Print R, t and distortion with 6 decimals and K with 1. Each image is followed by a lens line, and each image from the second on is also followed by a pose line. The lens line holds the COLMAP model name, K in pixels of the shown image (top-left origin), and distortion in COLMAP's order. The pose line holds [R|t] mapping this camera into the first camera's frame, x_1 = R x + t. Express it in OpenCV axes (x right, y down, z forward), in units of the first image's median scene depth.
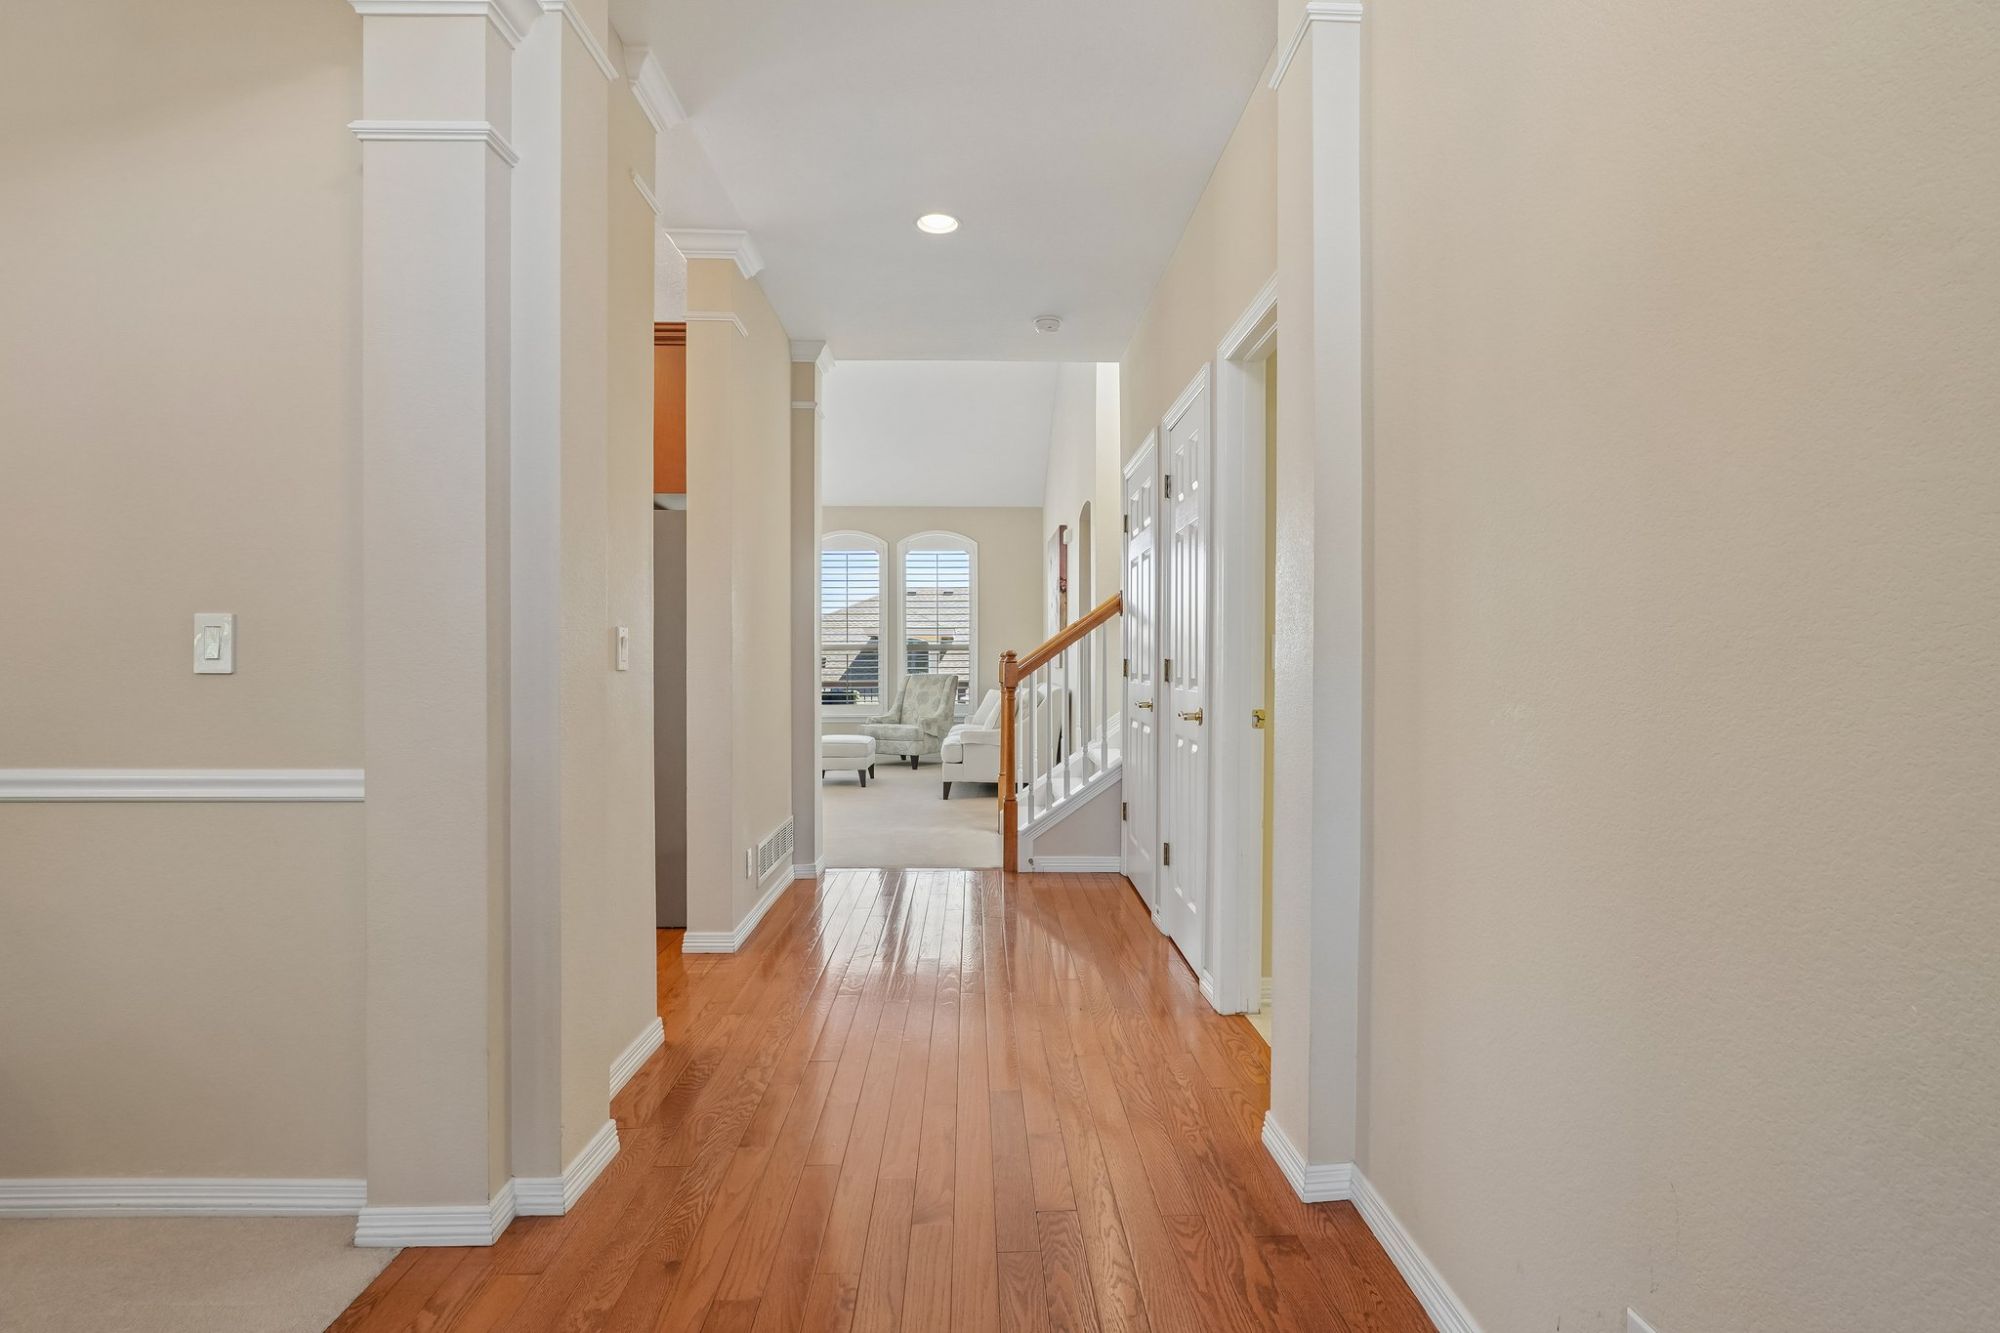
lens RADIAL K [[923.5, 0, 999.1], [0, 923.5, 665.5], [0, 0, 1]] dist [-0.003176, -0.000155]
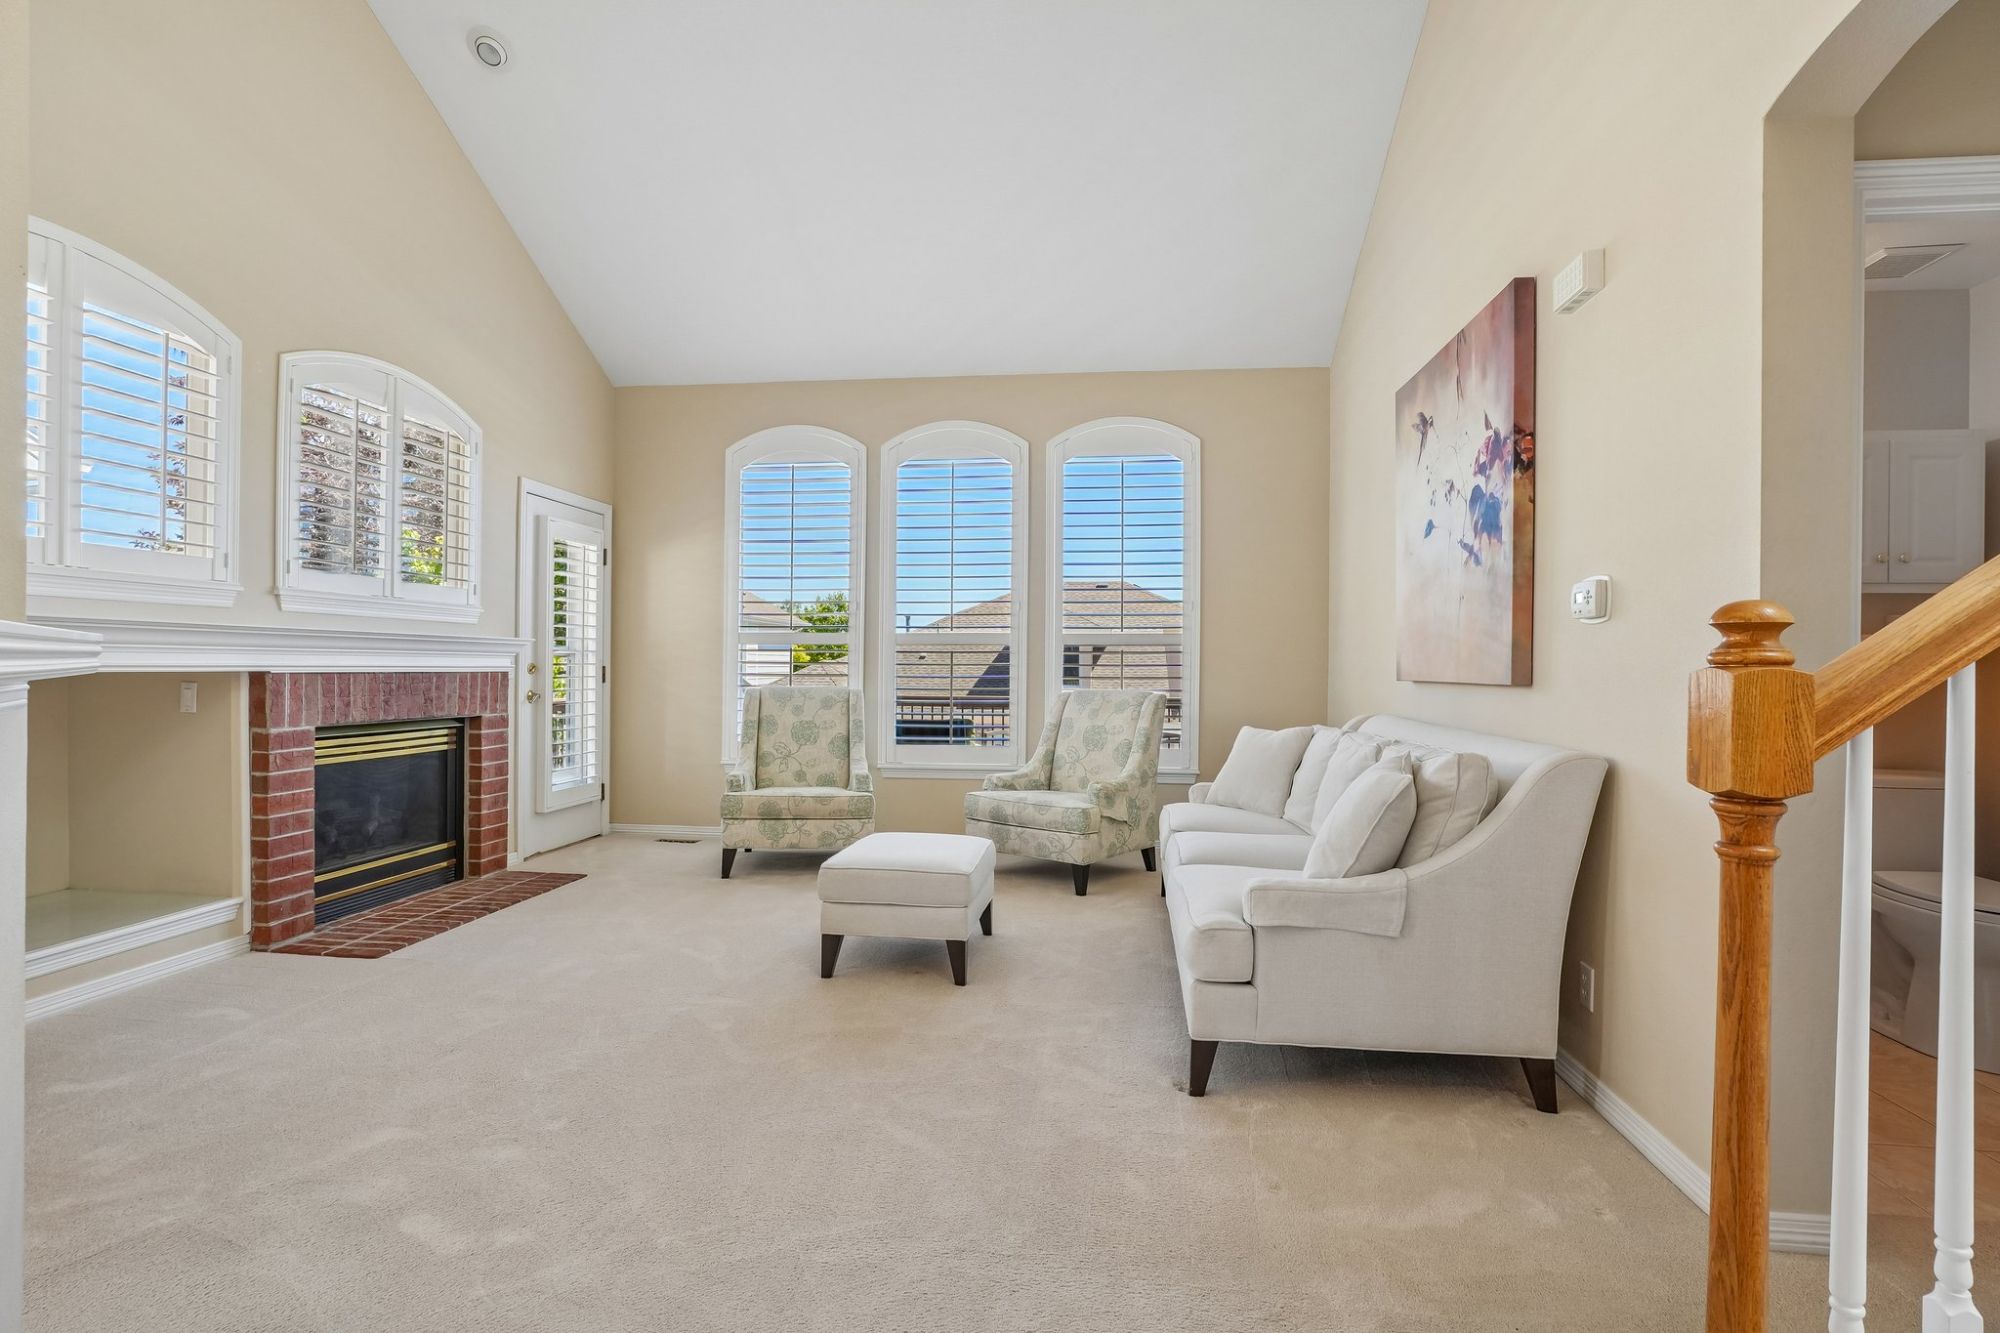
lens RADIAL K [[923.5, 0, 1003.0], [0, 923.5, 670.5], [0, 0, 1]] dist [-0.003176, -0.000155]
pose [[0.988391, 0.007801, -0.151733, -0.057236], [-0.008597, 0.999953, -0.004586, 0.000875], [0.151690, 0.005837, 0.988411, 0.503578]]
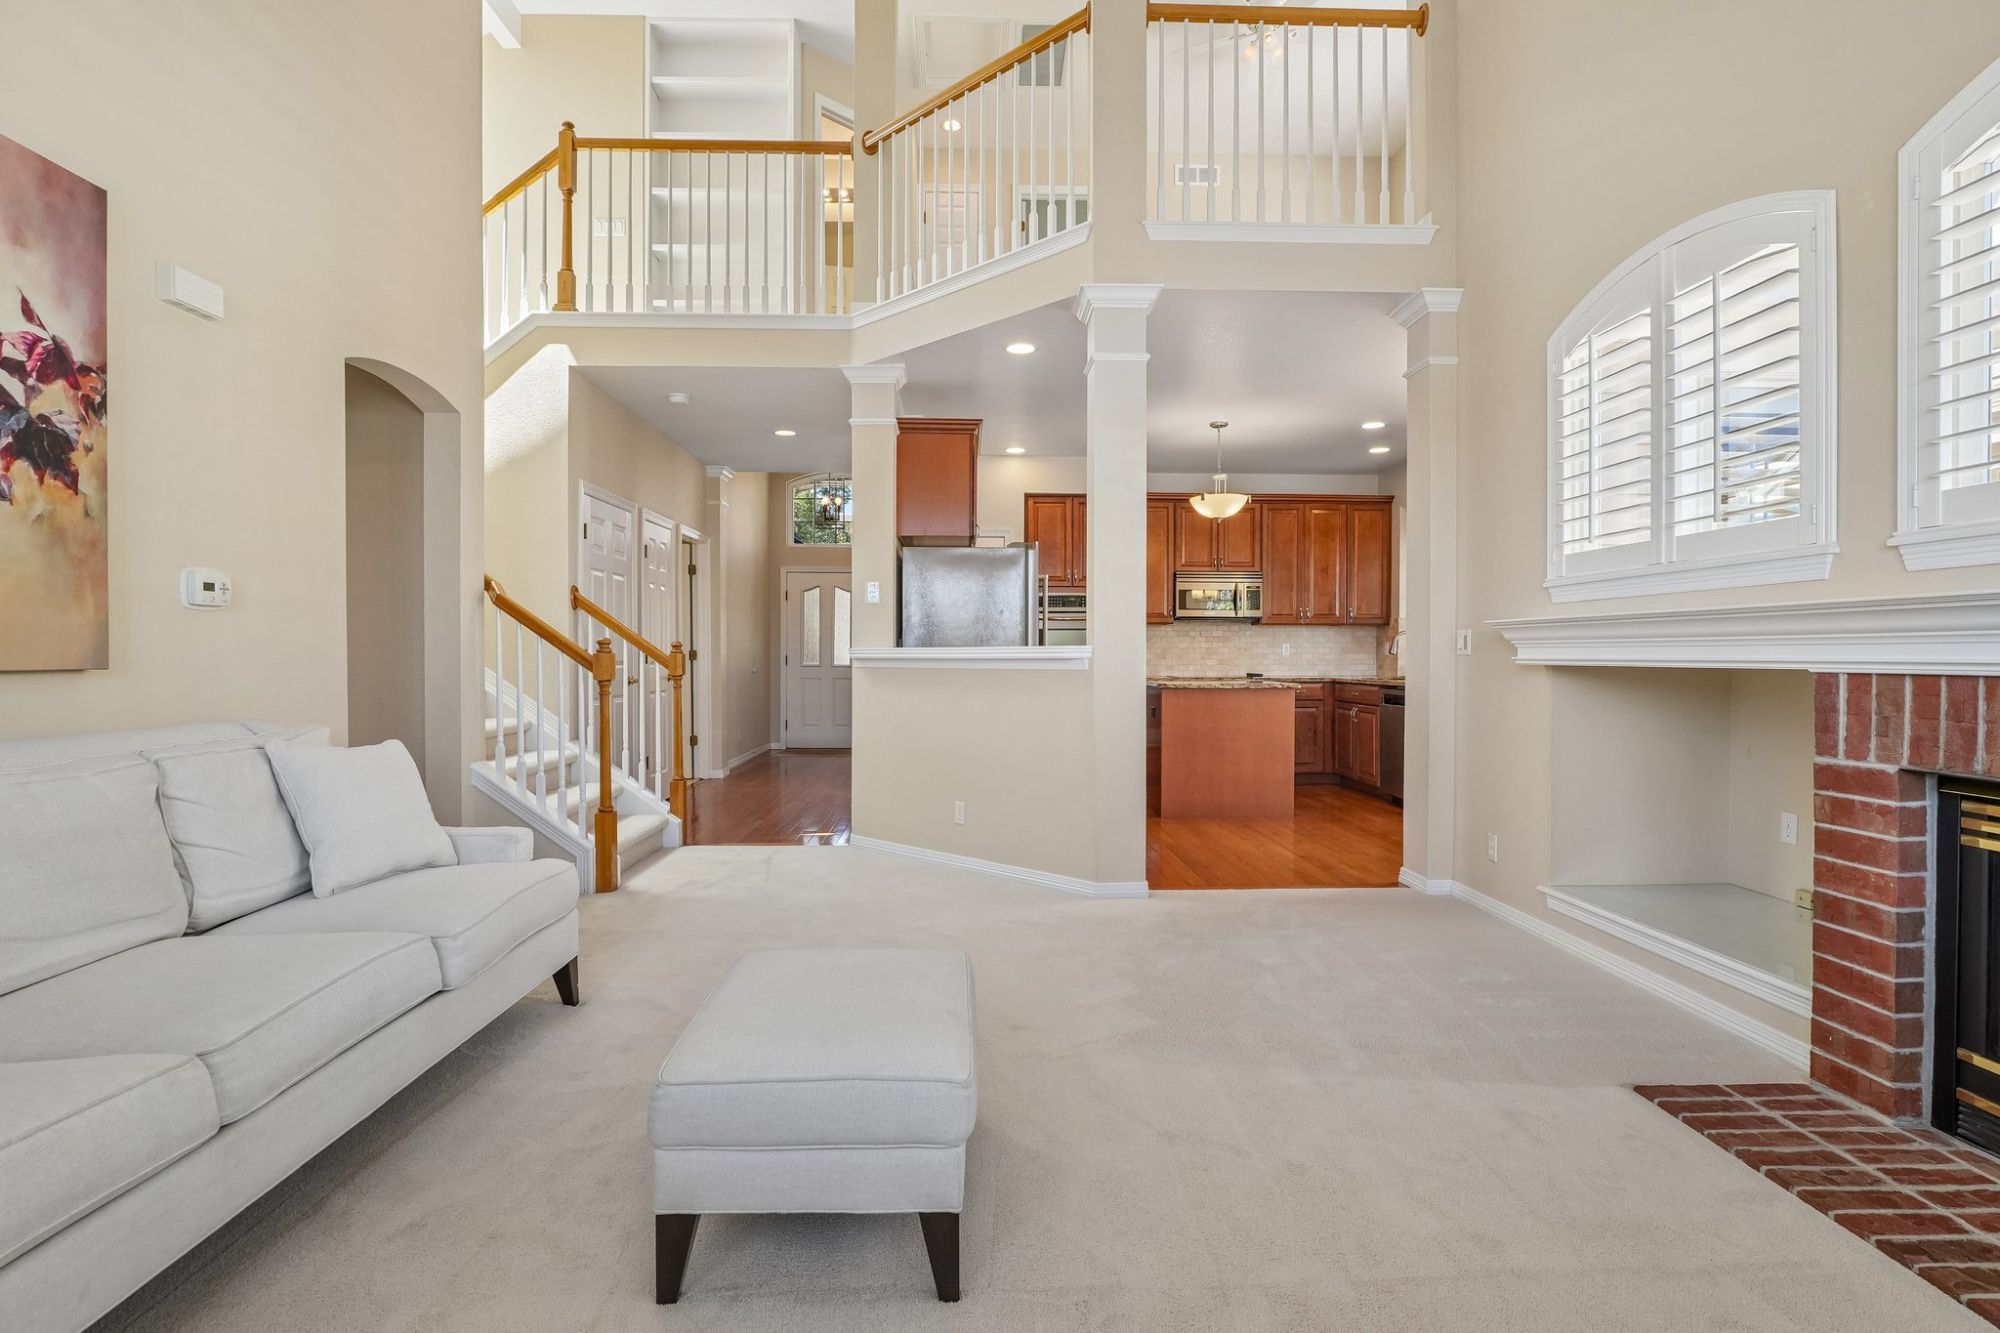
lens RADIAL K [[923.5, 0, 1002.1], [0, 923.5, 659.9], [0, 0, 1]] dist [-0.003176, -0.000155]
pose [[-0.999783, -0.001609, -0.020778, -0.226702], [-0.001878, 0.999915, 0.012928, -0.005098], [0.020755, 0.012965, -0.999701, 1.276550]]
